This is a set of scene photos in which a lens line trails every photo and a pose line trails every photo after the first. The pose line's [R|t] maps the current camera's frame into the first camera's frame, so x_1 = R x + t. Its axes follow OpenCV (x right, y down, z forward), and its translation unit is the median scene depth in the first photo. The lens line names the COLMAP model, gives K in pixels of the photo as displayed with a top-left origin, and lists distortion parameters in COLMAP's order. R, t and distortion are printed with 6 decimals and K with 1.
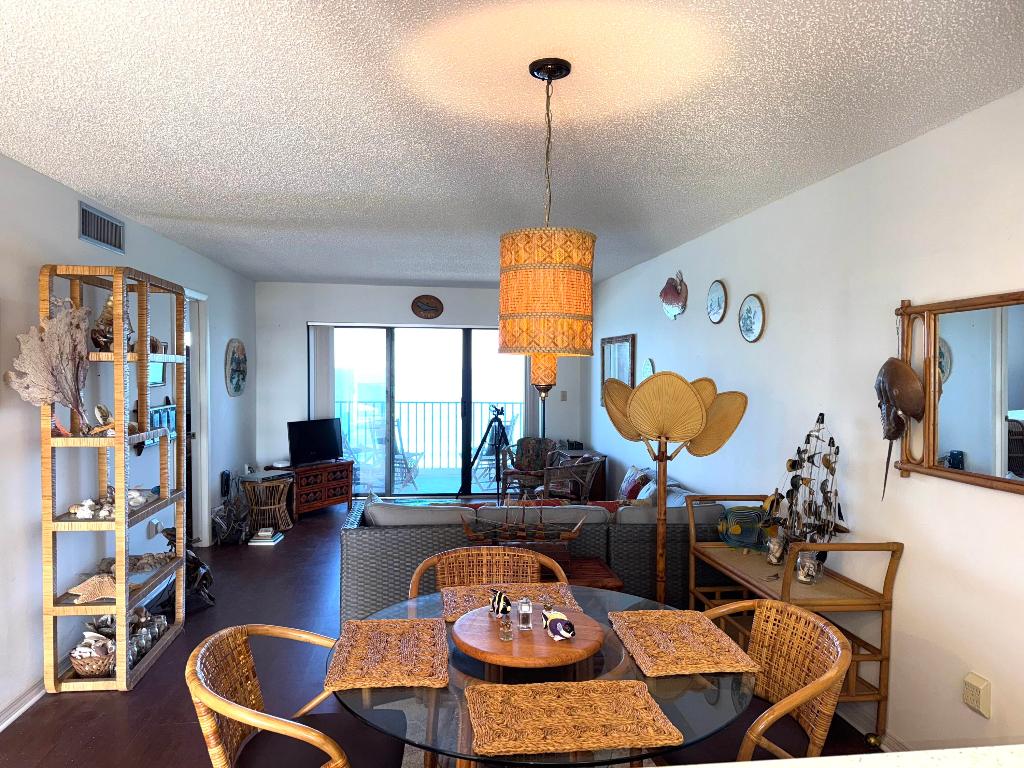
lens RADIAL K [[716.7, 0, 511.8], [0, 716.7, 394.1], [0, 0, 1]] dist [0.029362, -0.006897]
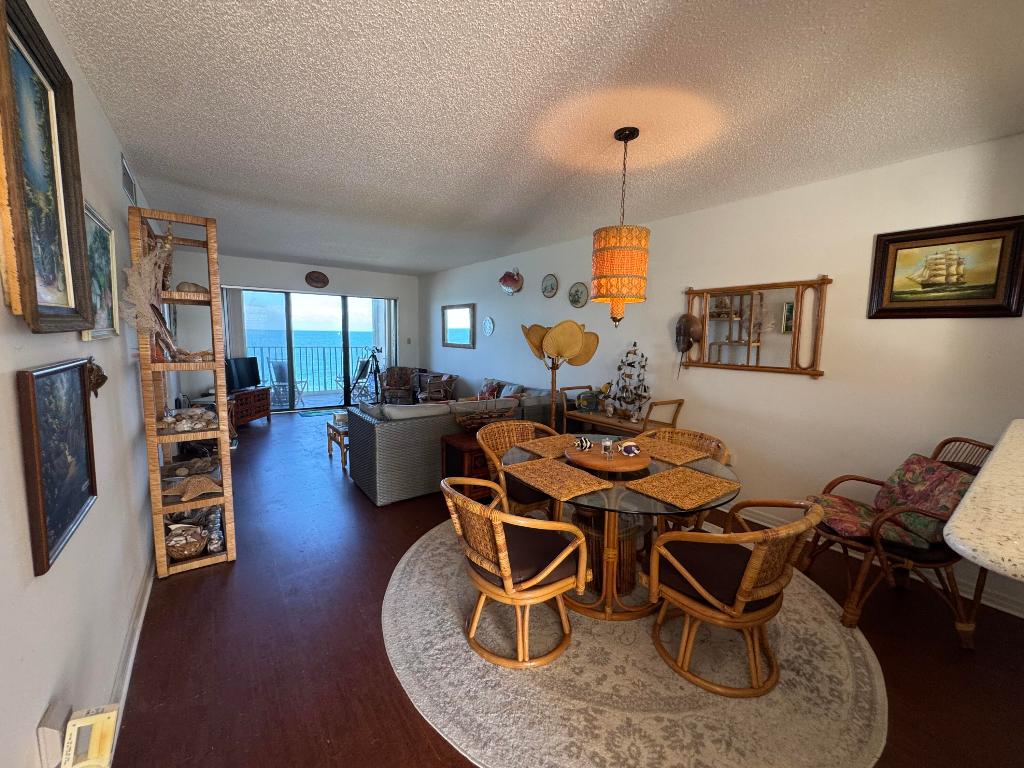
lens RADIAL K [[408.7, 0, 513.0], [0, 408.7, 382.4], [0, 0, 1]] dist [-0.003793, -0.001015]
pose [[0.868979, -0.048873, 0.492430, -0.449277], [0.005919, 0.996066, 0.088414, 0.035853], [-0.494814, -0.073915, 0.865850, 0.157854]]
